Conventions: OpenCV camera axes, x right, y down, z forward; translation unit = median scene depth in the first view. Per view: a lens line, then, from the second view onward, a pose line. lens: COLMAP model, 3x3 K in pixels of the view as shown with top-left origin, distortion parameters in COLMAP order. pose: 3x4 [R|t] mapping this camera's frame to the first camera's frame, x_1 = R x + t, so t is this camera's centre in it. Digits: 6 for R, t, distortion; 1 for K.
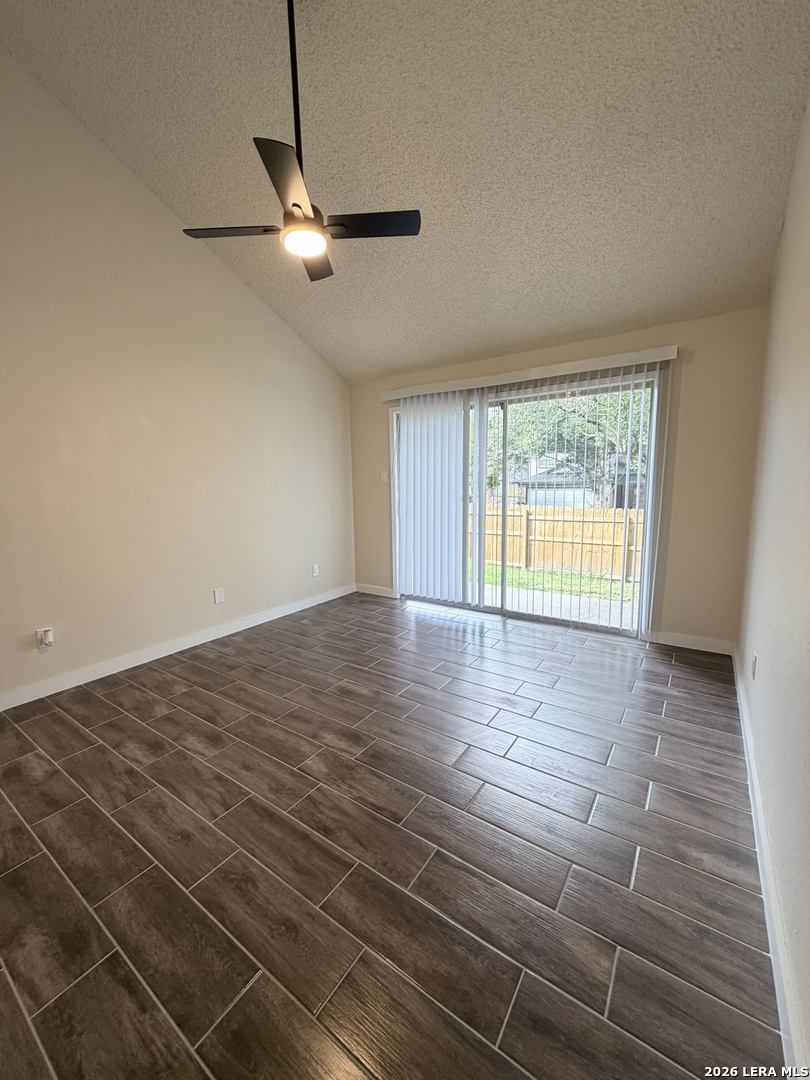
lens RADIAL K [[432.5, 0, 405.0], [0, 432.5, 540.0], [0, 0, 1]] dist [-0.000759, -0.000090]
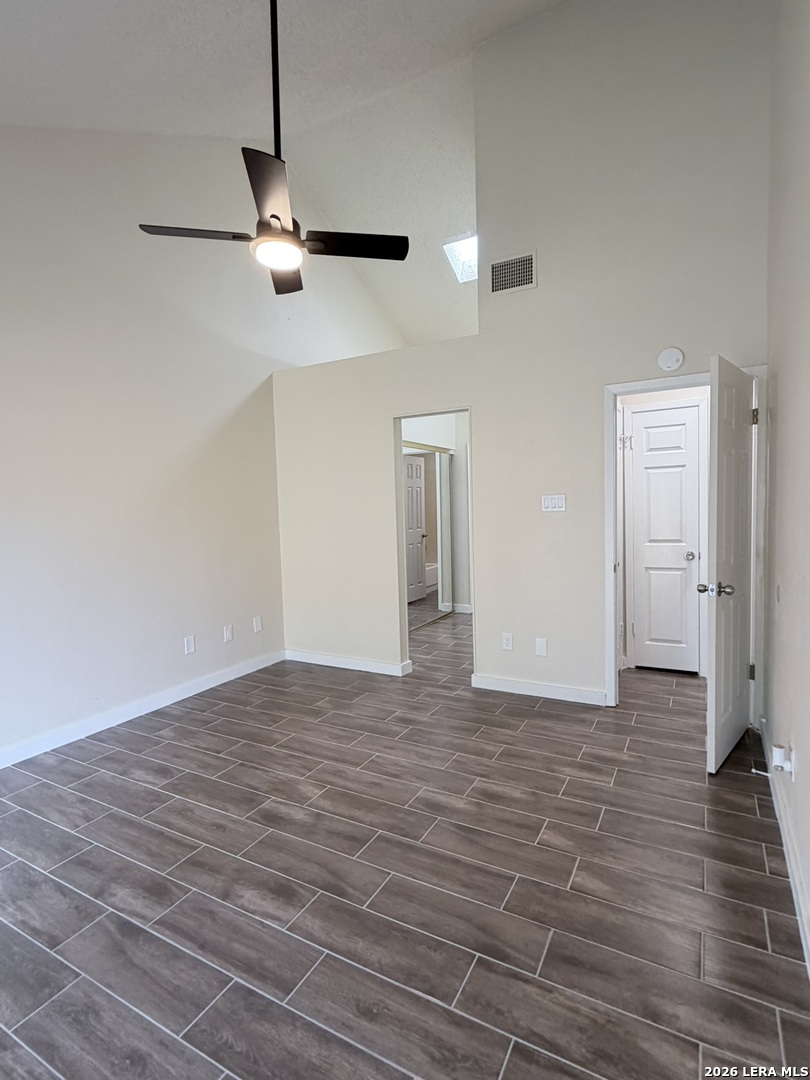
lens RADIAL K [[546.7, 0, 405.0], [0, 546.7, 540.0], [0, 0, 1]] dist [0.002608, 0.000214]
pose [[-0.993738, 0.052881, -0.098426, -0.334315], [0.031665, 0.978085, 0.205783, -0.325354], [0.107151, 0.201378, -0.973635, 2.172112]]
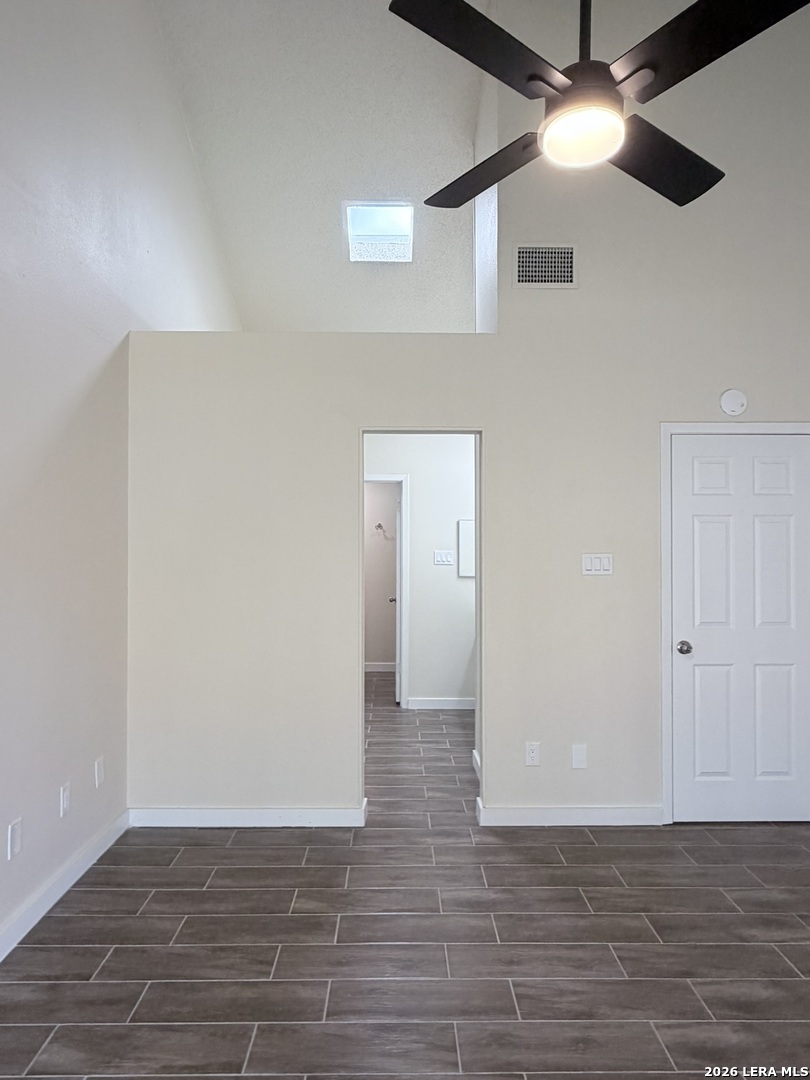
lens RADIAL K [[676.6, 0, 405.0], [0, 676.6, 540.0], [0, 0, 1]] dist [0.003576, -0.000746]
pose [[-0.814949, 0.011433, -0.579421, 0.399118], [-0.067138, 0.991211, 0.113987, -0.281834], [0.575631, 0.131795, -0.807019, 1.535239]]
